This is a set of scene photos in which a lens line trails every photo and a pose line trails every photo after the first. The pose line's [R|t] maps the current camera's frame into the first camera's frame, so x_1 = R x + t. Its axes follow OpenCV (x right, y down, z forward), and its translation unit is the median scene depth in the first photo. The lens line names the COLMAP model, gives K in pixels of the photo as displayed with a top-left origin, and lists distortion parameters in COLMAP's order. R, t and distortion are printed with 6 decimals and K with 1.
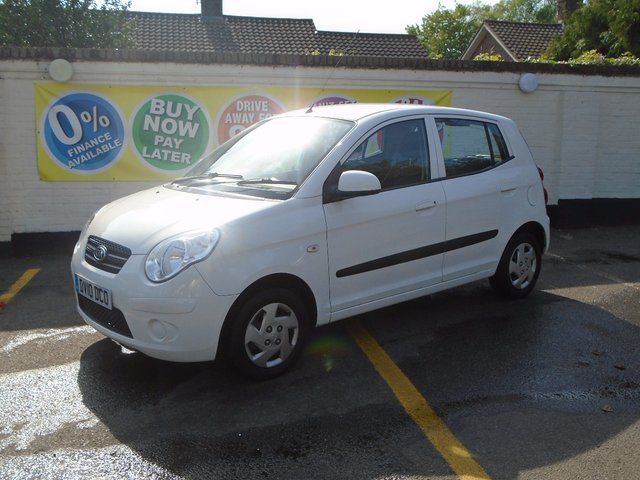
lens RADIAL K [[673.1, 0, 319.2], [0, 673.1, 242.8], [0, 0, 1]] dist [-0.009205, -0.007592]
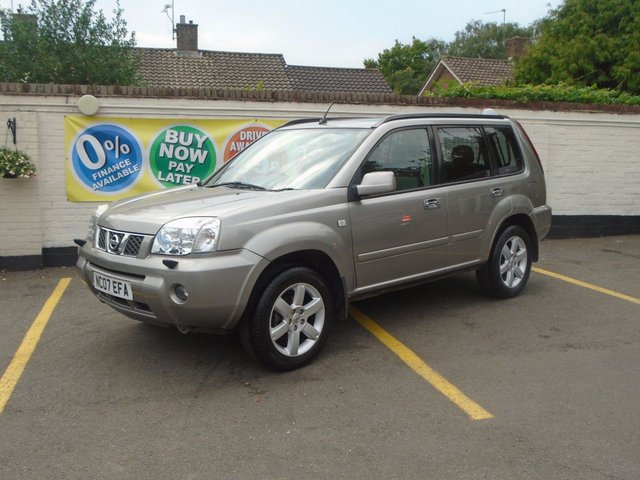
lens RADIAL K [[666.3, 0, 320.5], [0, 666.3, 239.3], [0, 0, 1]] dist [-0.024787, 0.002739]
pose [[0.998047, -0.007802, 0.061979, -0.058407], [0.010578, 0.998950, -0.044579, 0.025661], [-0.061566, 0.045148, 0.997081, -0.135755]]
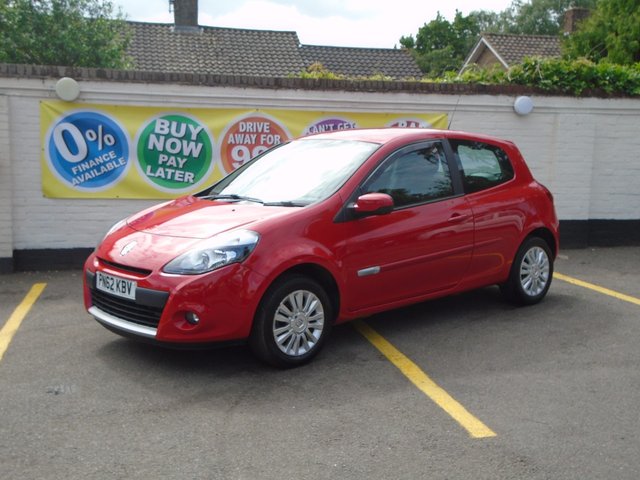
lens RADIAL K [[775.1, 0, 318.6], [0, 775.1, 241.2], [0, 0, 1]] dist [0.125298, 0.010355]
pose [[0.999511, 0.003794, 0.031023, -0.038363], [-0.002168, 0.998630, -0.052277, 0.033141], [-0.031179, 0.052184, 0.998151, -0.183394]]
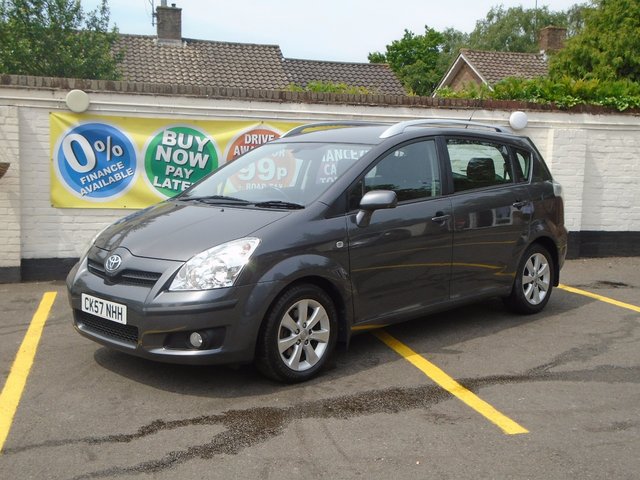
lens RADIAL K [[777.8, 0, 318.5], [0, 777.8, 240.4], [0, 0, 1]] dist [0.126093, 0.014618]
pose [[0.997686, 0.007071, 0.067624, -0.090256], [-0.002284, 0.997503, -0.070594, 0.040329], [-0.067954, 0.070276, 0.995210, -0.209730]]
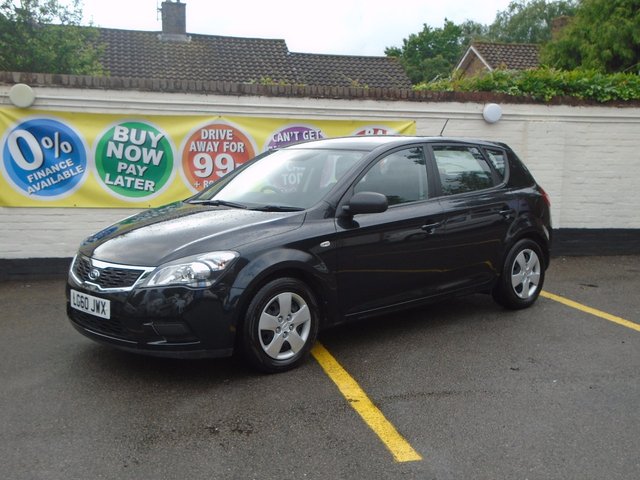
lens RADIAL K [[770.9, 0, 320.2], [0, 770.9, 239.6], [0, 0, 1]] dist [0.125005, -0.013855]
pose [[0.999456, 0.003732, 0.032761, 0.018068], [-0.001648, 0.997986, -0.063415, 0.027474], [-0.032931, 0.063326, 0.997449, -0.154499]]
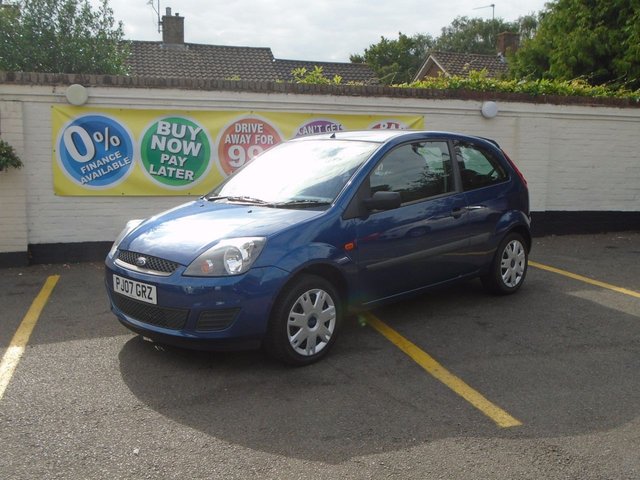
lens RADIAL K [[666.7, 0, 320.4], [0, 666.7, 240.6], [0, 0, 1]] dist [-0.016203, -0.004719]
pose [[0.996296, -0.008105, 0.085612, -0.079139], [0.011347, 0.999234, -0.037448, 0.024900], [-0.085243, 0.038281, 0.995625, -0.099104]]
